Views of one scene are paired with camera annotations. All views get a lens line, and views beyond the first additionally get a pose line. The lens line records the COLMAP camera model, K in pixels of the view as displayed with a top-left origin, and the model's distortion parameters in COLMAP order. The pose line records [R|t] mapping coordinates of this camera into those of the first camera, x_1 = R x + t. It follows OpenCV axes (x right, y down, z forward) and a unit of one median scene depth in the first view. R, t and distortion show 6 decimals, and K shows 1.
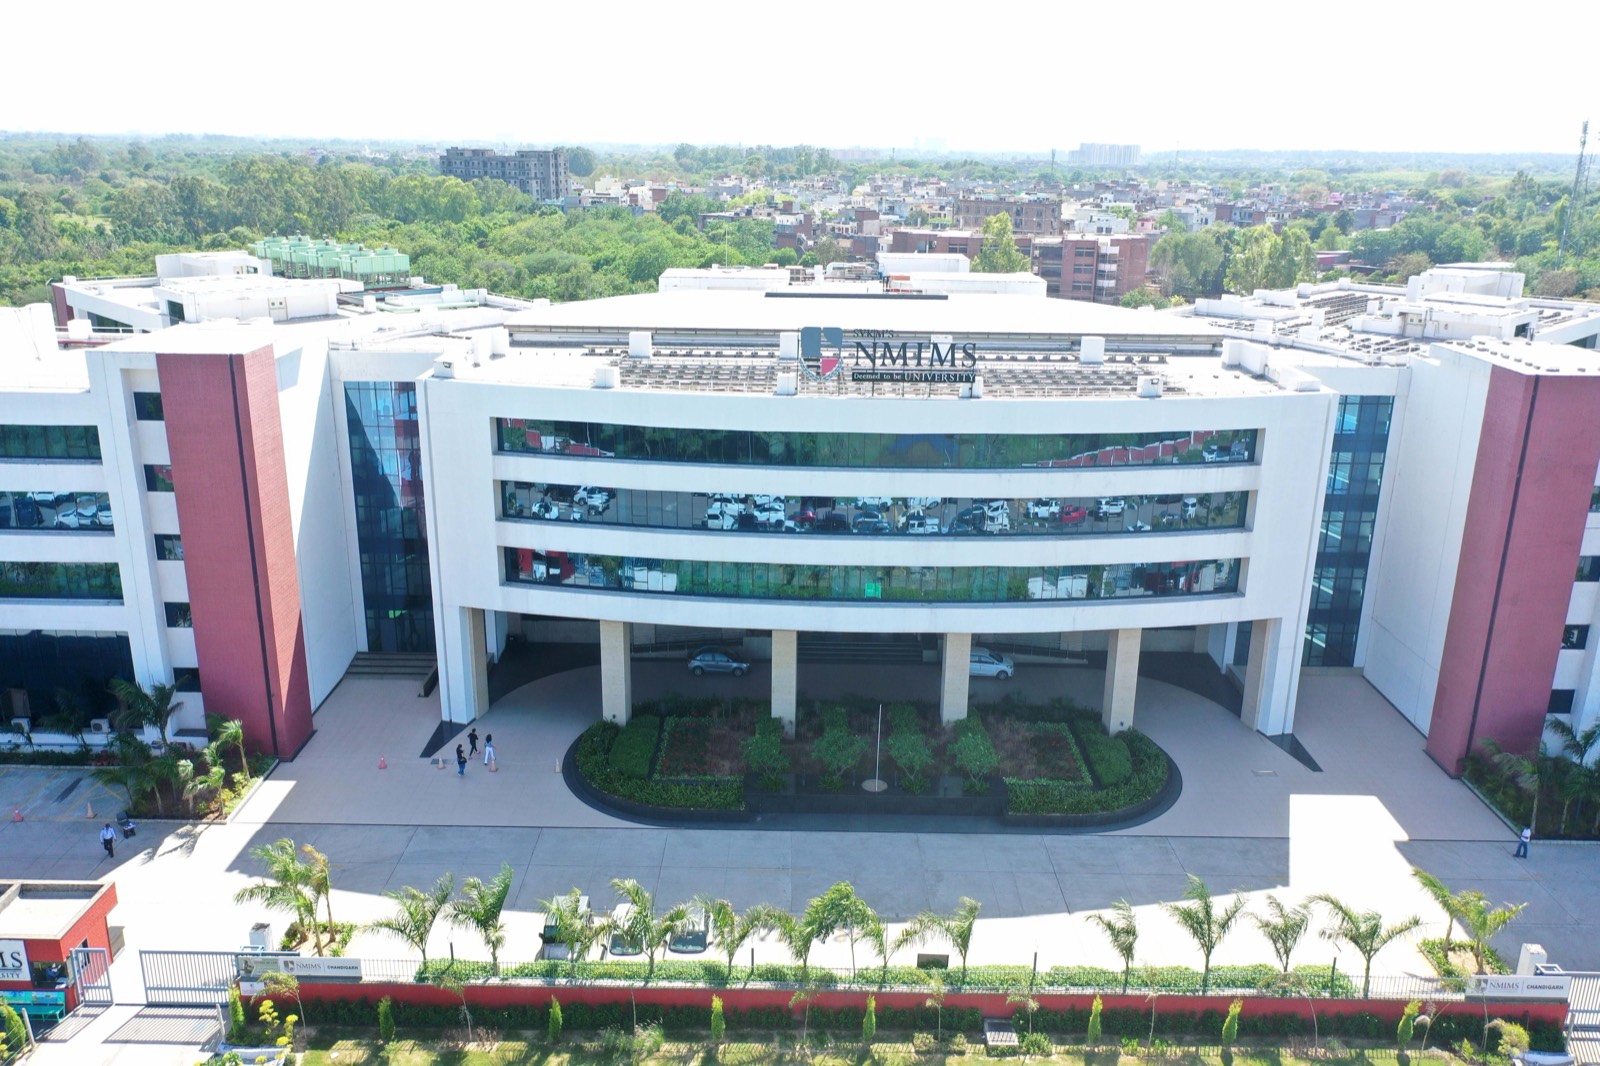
lens RADIAL K [[1260.3, 0, 793.6], [0, 1260.3, 512.0], [0, 0, 1]] dist [0.012513, 0.000443]
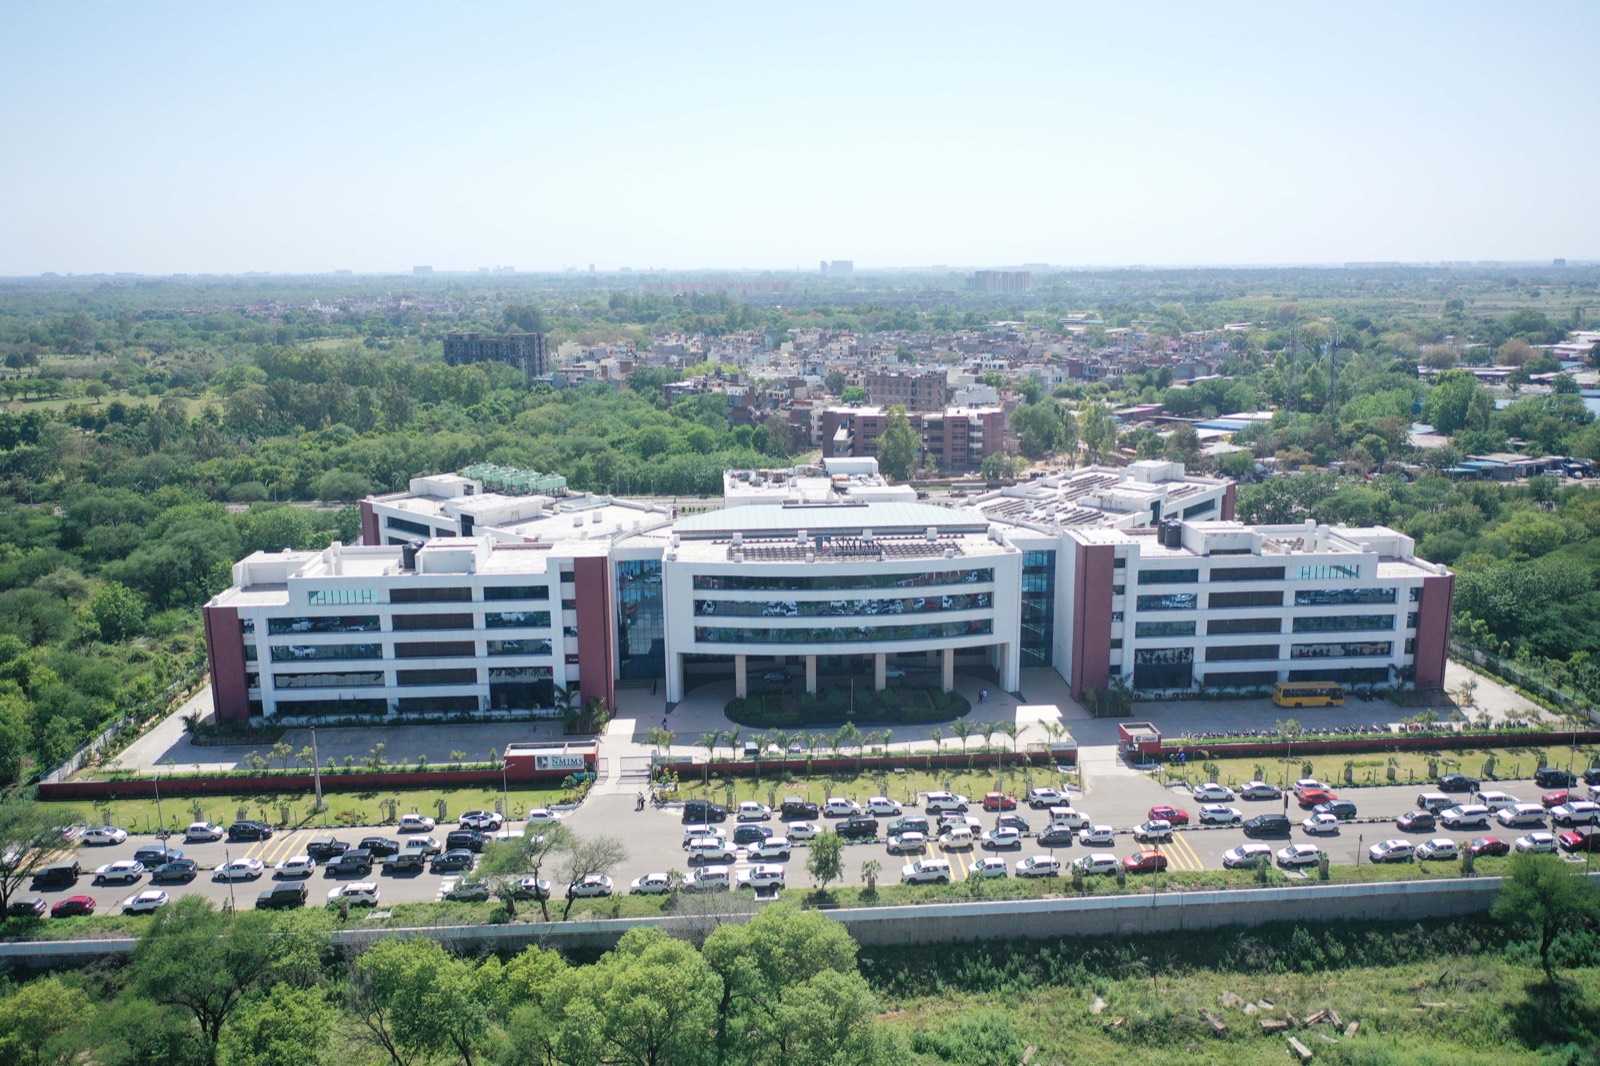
lens RADIAL K [[1260.3, 0, 793.6], [0, 1260.3, 512.0], [0, 0, 1]] dist [0.012513, 0.000443]
pose [[0.997224, -0.037089, 0.064565, -0.182681], [0.042678, 0.995255, -0.087443, 0.026526], [-0.061016, 0.089955, 0.994075, -1.427050]]
